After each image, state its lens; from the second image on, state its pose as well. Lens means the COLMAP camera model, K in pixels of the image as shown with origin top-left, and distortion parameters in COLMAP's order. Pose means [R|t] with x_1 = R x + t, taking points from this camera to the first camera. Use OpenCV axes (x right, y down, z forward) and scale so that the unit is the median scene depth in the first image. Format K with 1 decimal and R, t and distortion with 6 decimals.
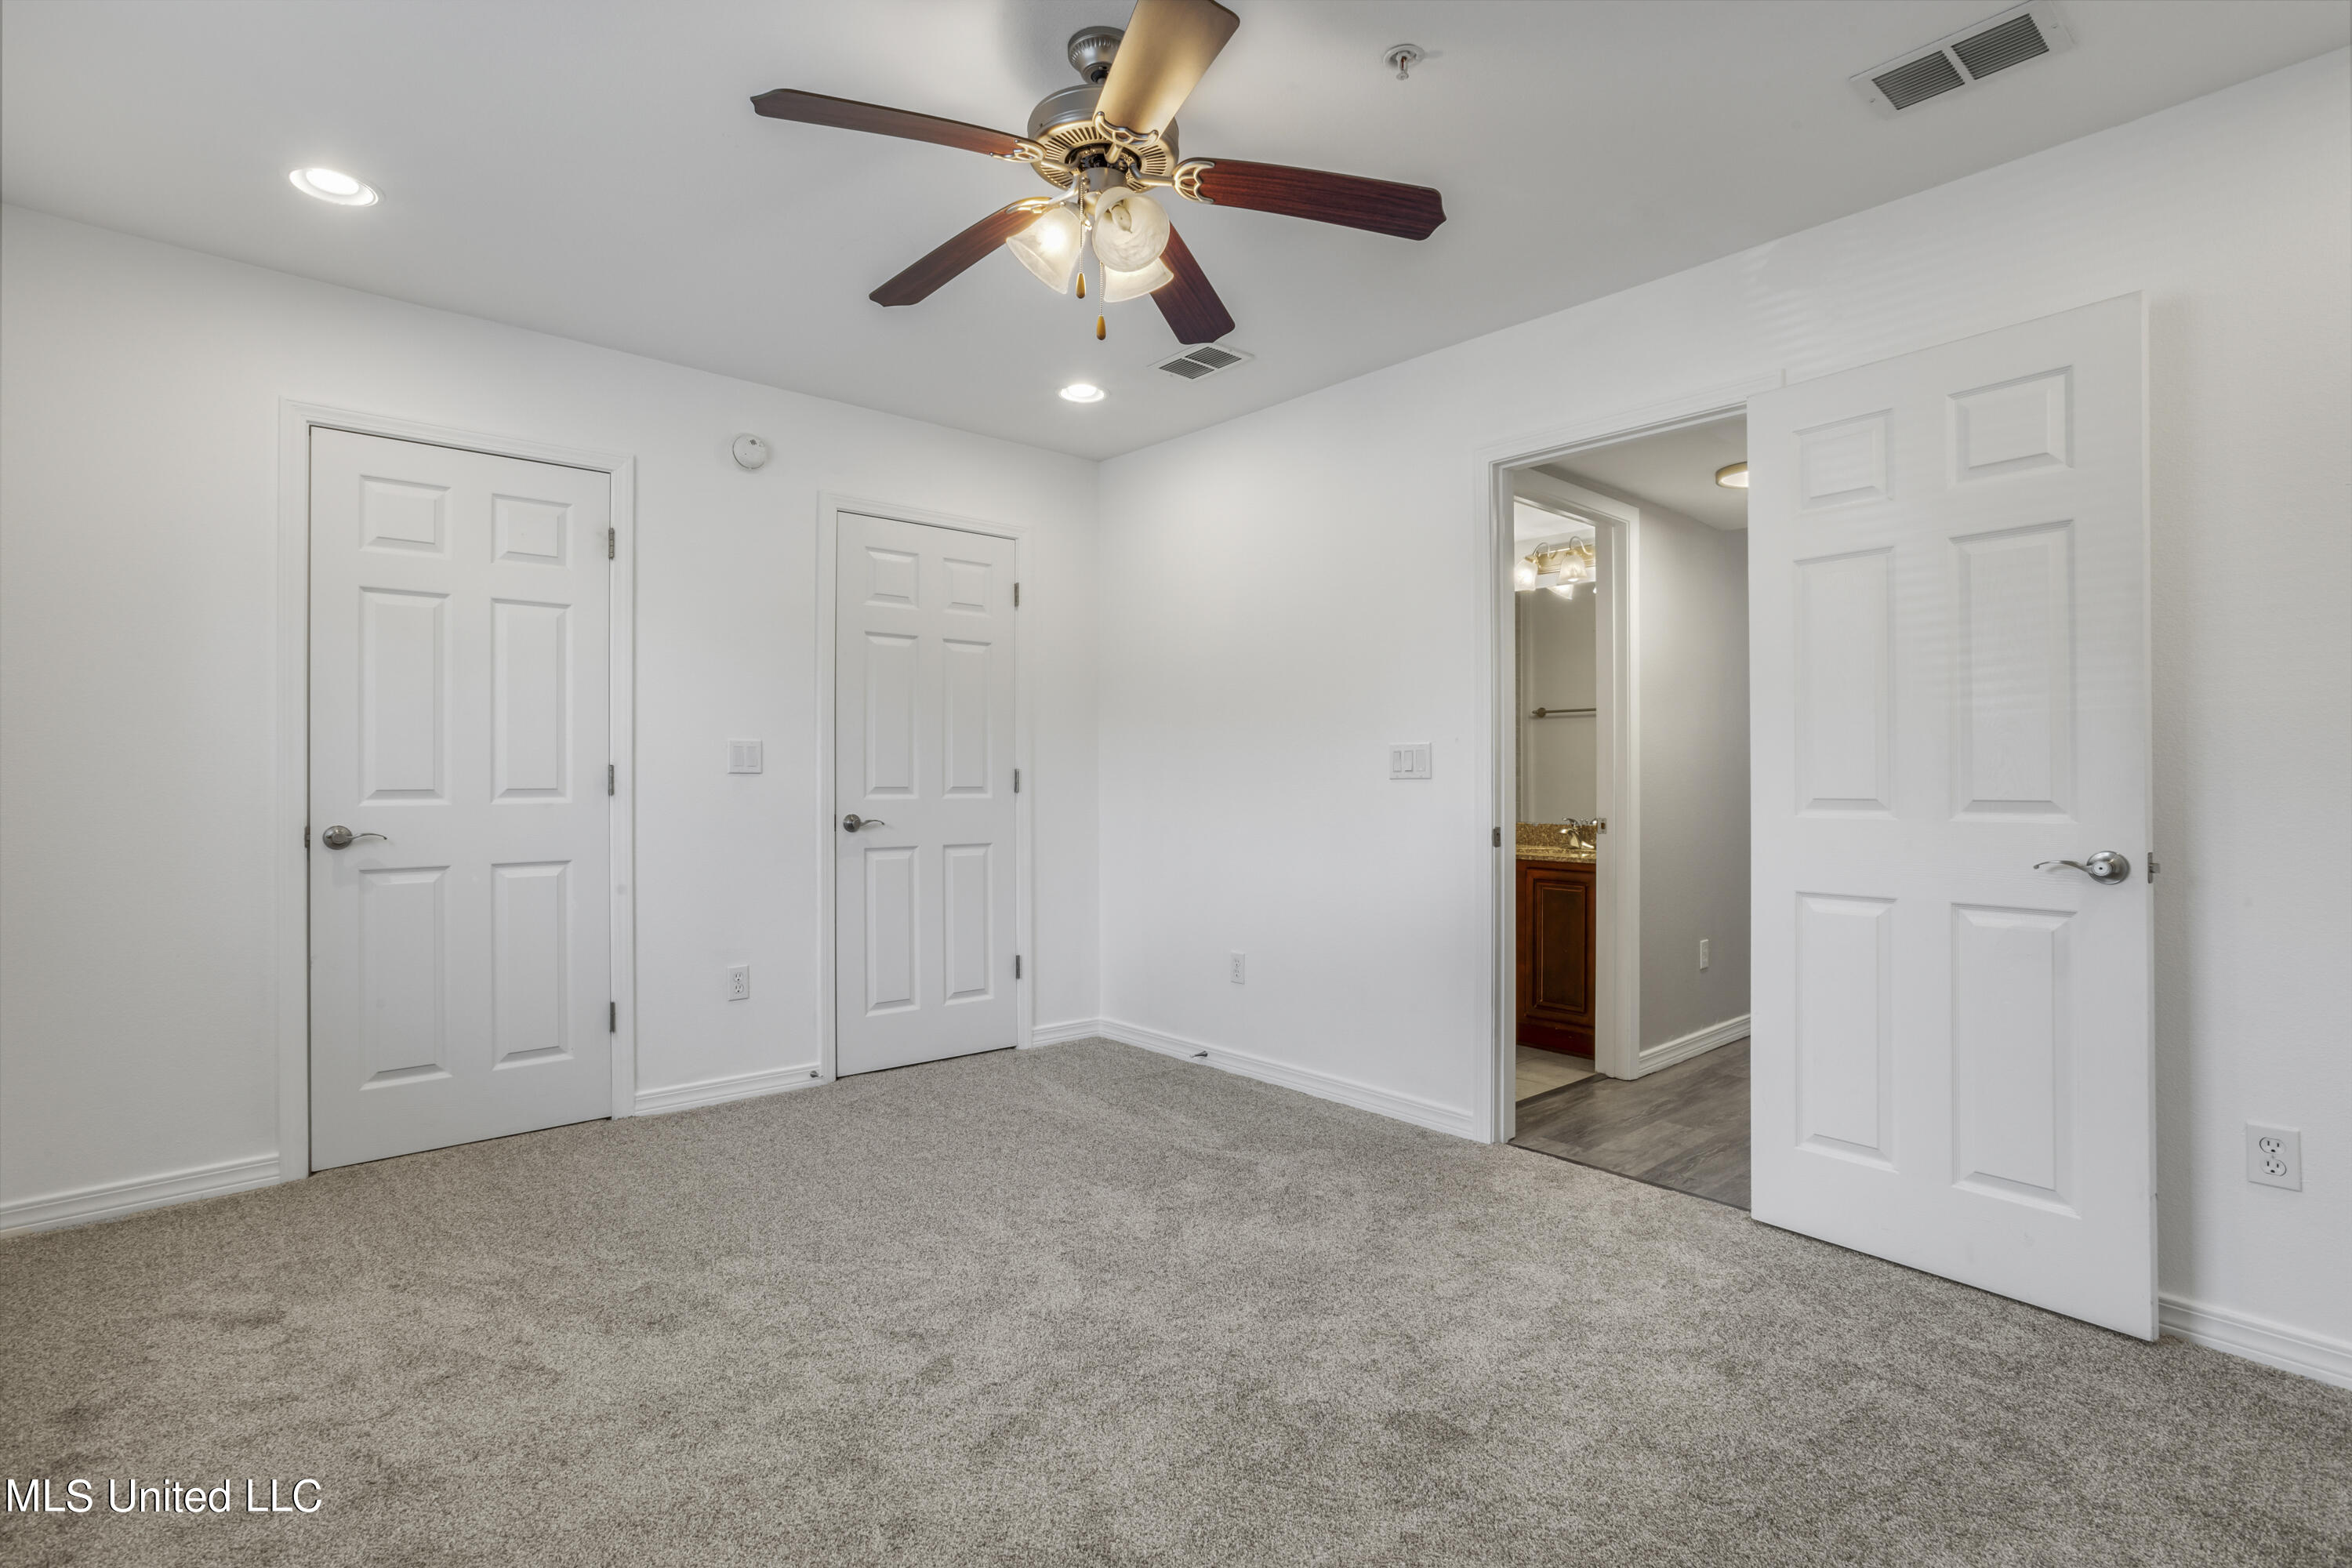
lens RADIAL K [[1132.7, 0, 1168.0], [0, 1132.7, 770.5], [0, 0, 1]] dist [-0.051619, 0.030863]
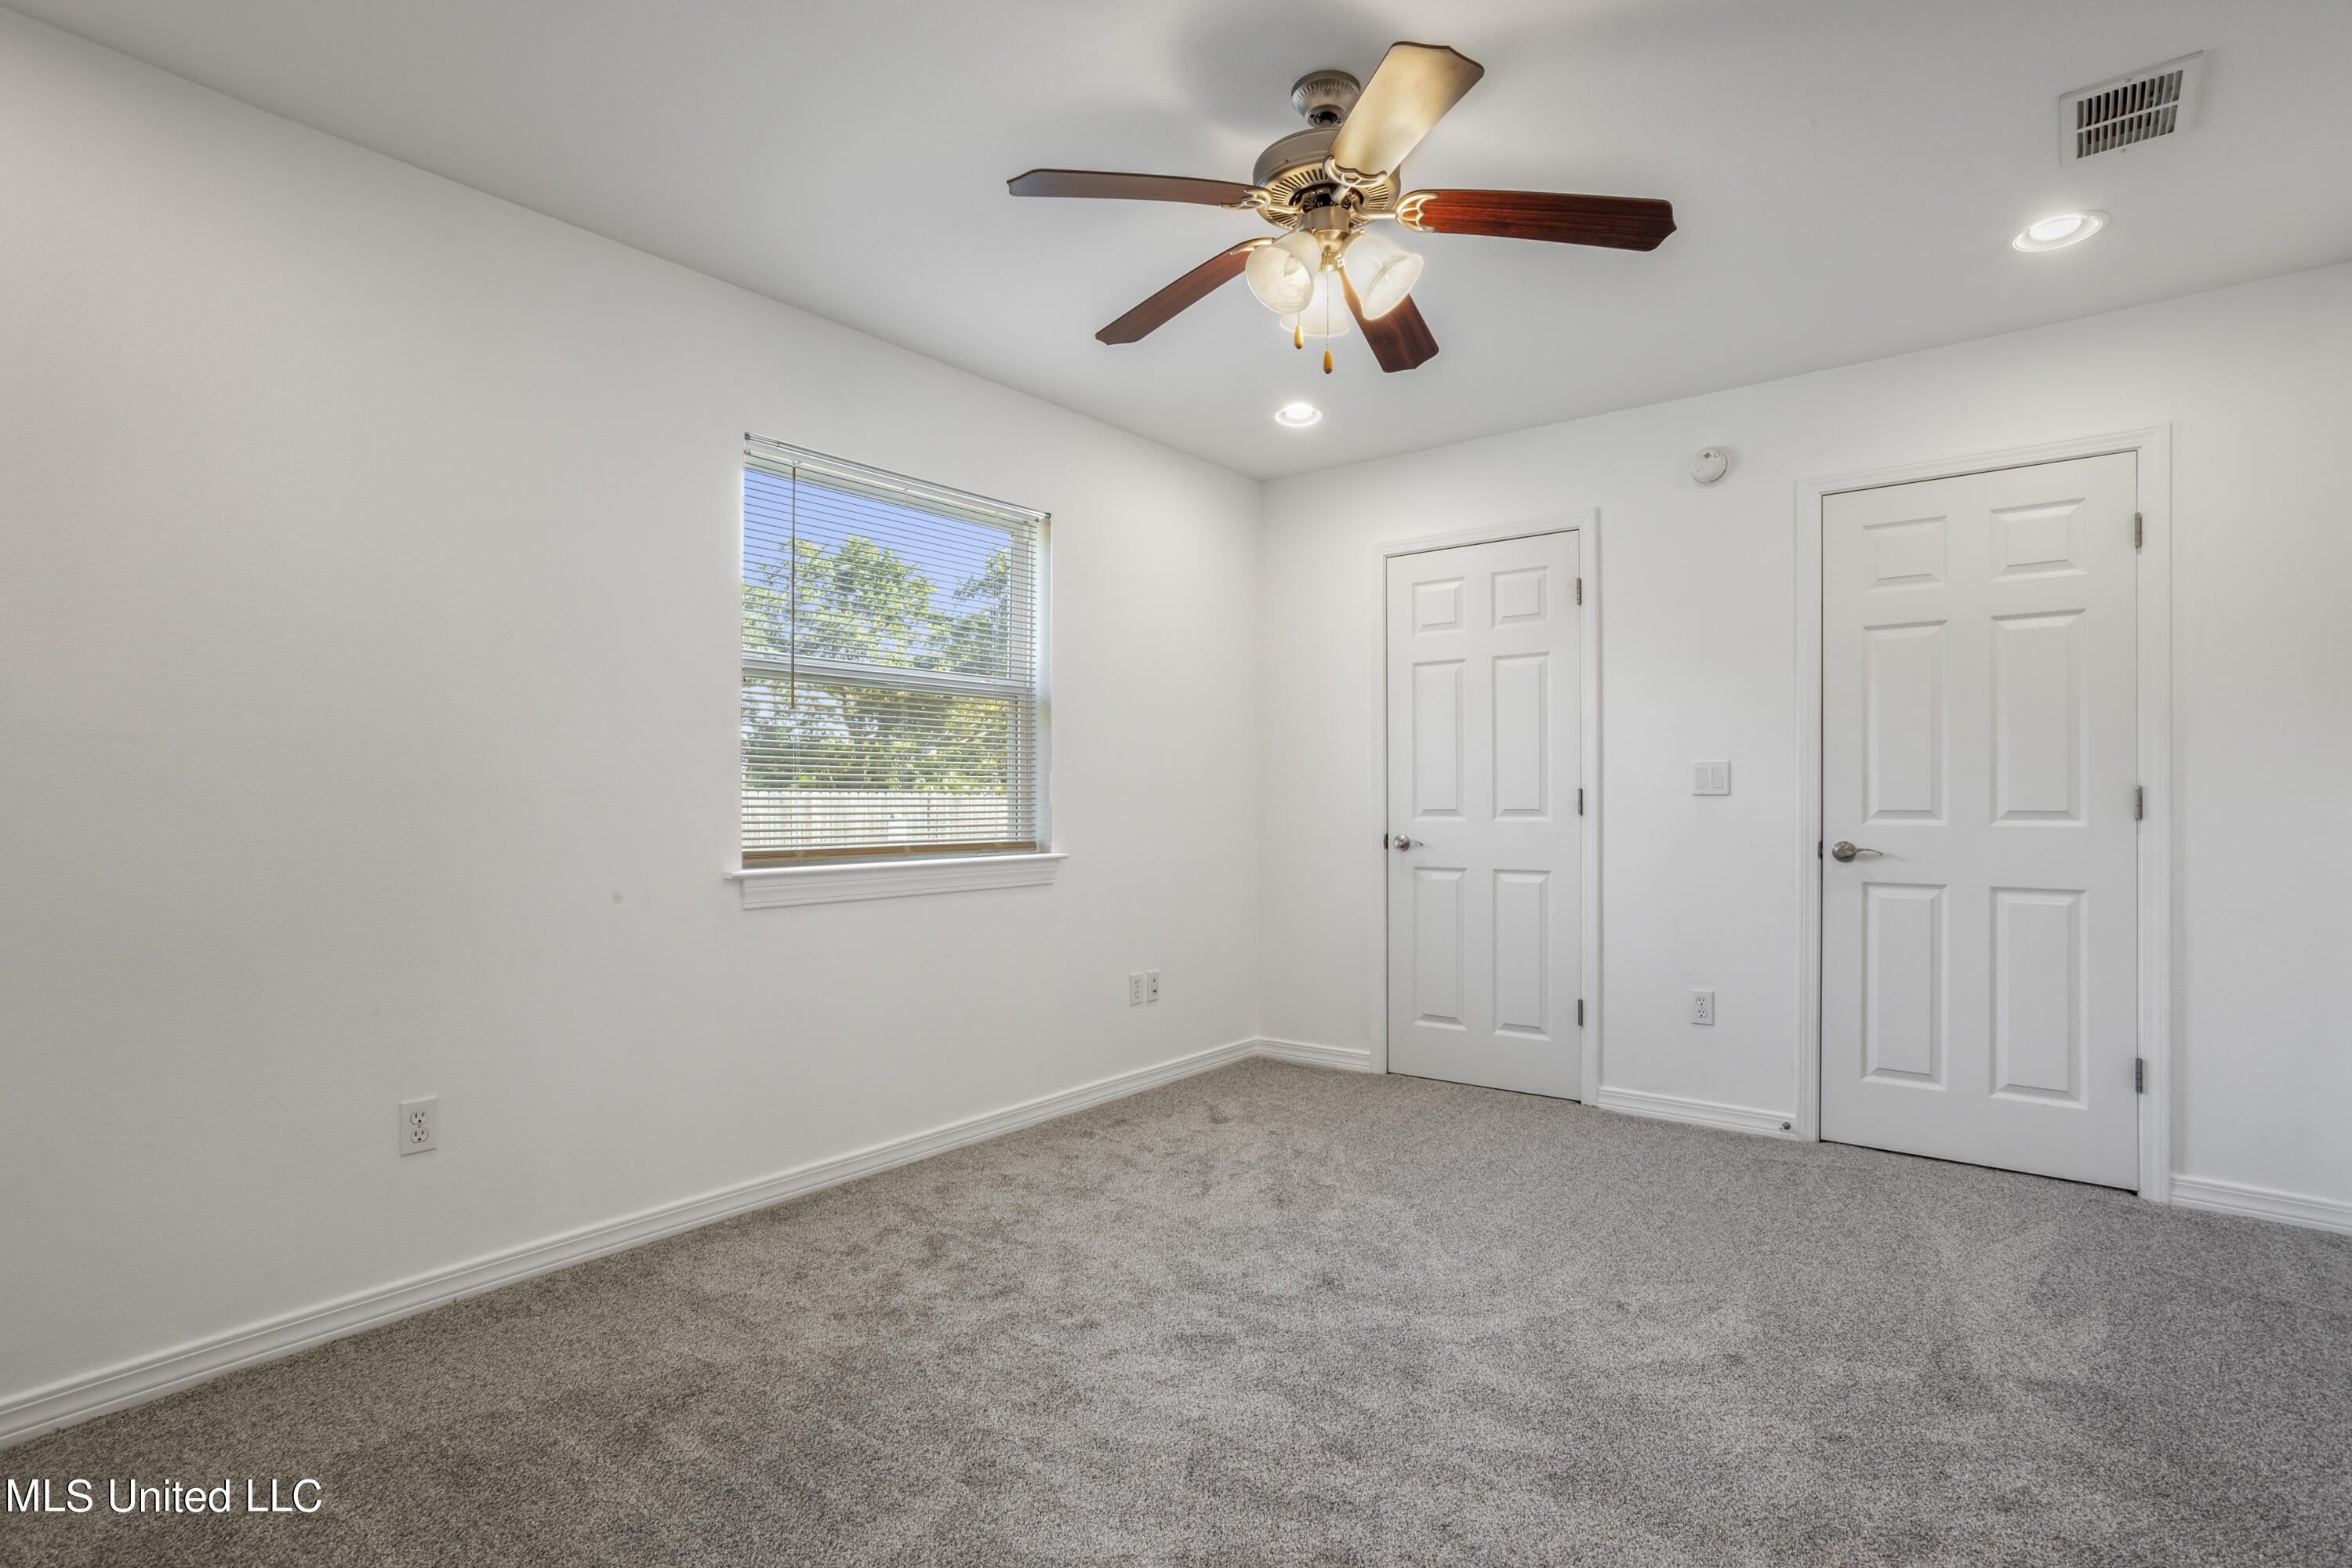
lens RADIAL K [[1183.2, 0, 1176.0], [0, 1183.2, 784.0], [0, 0, 1]] dist [-0.061080, 0.034051]
pose [[0.158302, -0.011845, -0.987320, 0.611413], [0.011363, 0.999884, -0.010174, -0.002404], [0.987325, -0.009608, 0.158418, 0.416518]]
